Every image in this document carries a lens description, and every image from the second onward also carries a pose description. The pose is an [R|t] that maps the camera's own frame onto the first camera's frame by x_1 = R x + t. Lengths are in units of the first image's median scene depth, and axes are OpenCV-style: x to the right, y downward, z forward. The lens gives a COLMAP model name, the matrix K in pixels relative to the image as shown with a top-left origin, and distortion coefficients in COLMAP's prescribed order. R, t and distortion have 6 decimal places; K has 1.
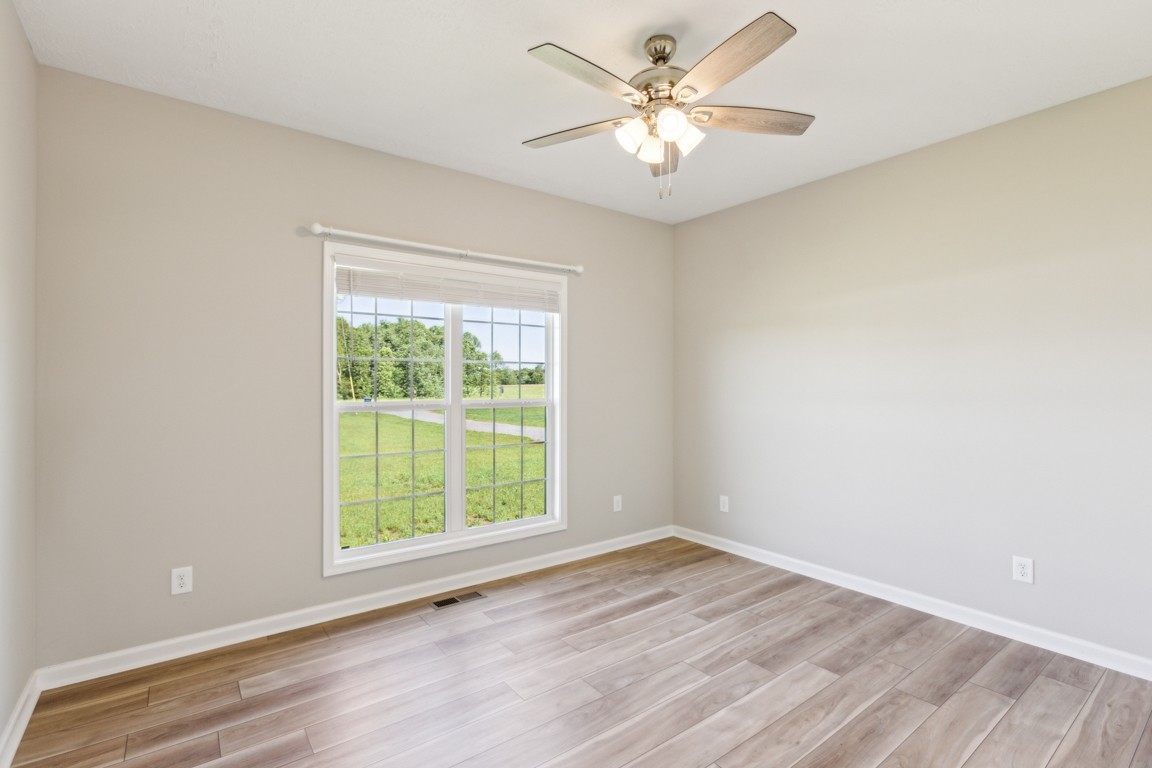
lens RADIAL K [[540.4, 0, 580.8], [0, 540.4, 379.9], [0, 0, 1]] dist [-0.017533, 0.006916]
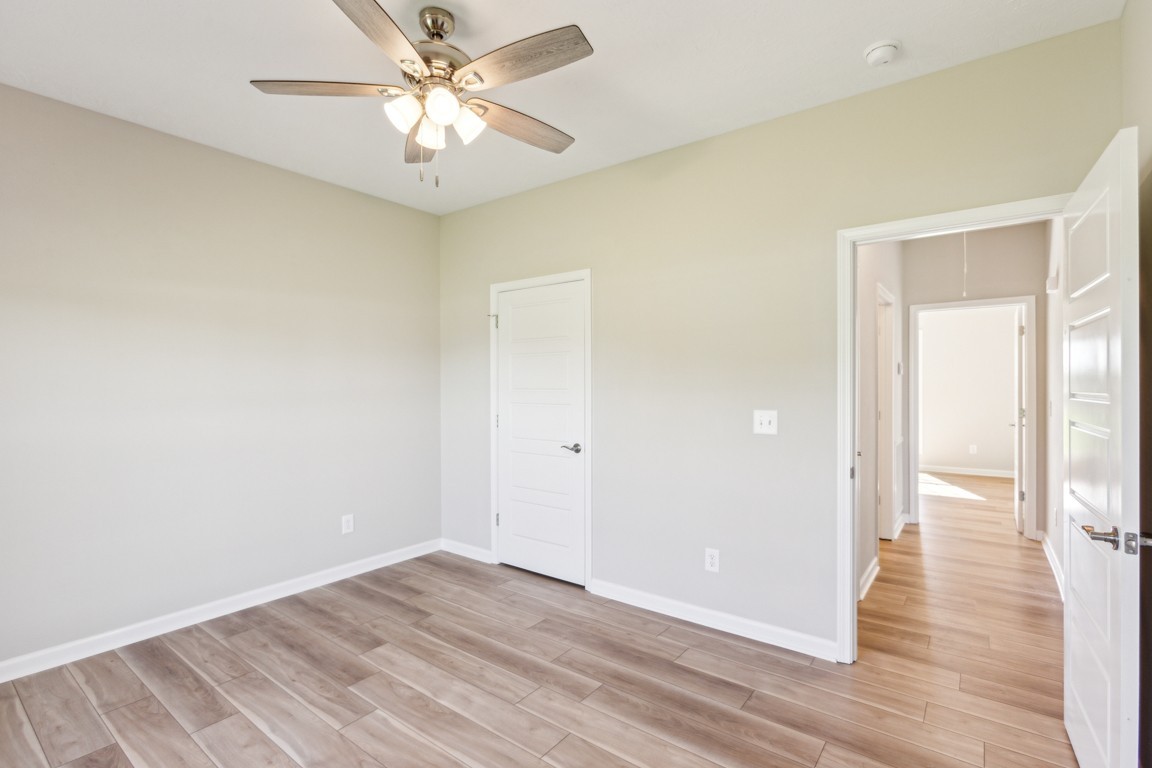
lens RADIAL K [[540.4, 0, 579.2], [0, 540.4, 385.6], [0, 0, 1]] dist [-0.017533, 0.006916]
pose [[-0.275938, -0.002860, 0.961171, -0.652005], [0.000470, 0.999995, 0.003110, 0.000794], [-0.961175, 0.001310, -0.275936, 0.828827]]
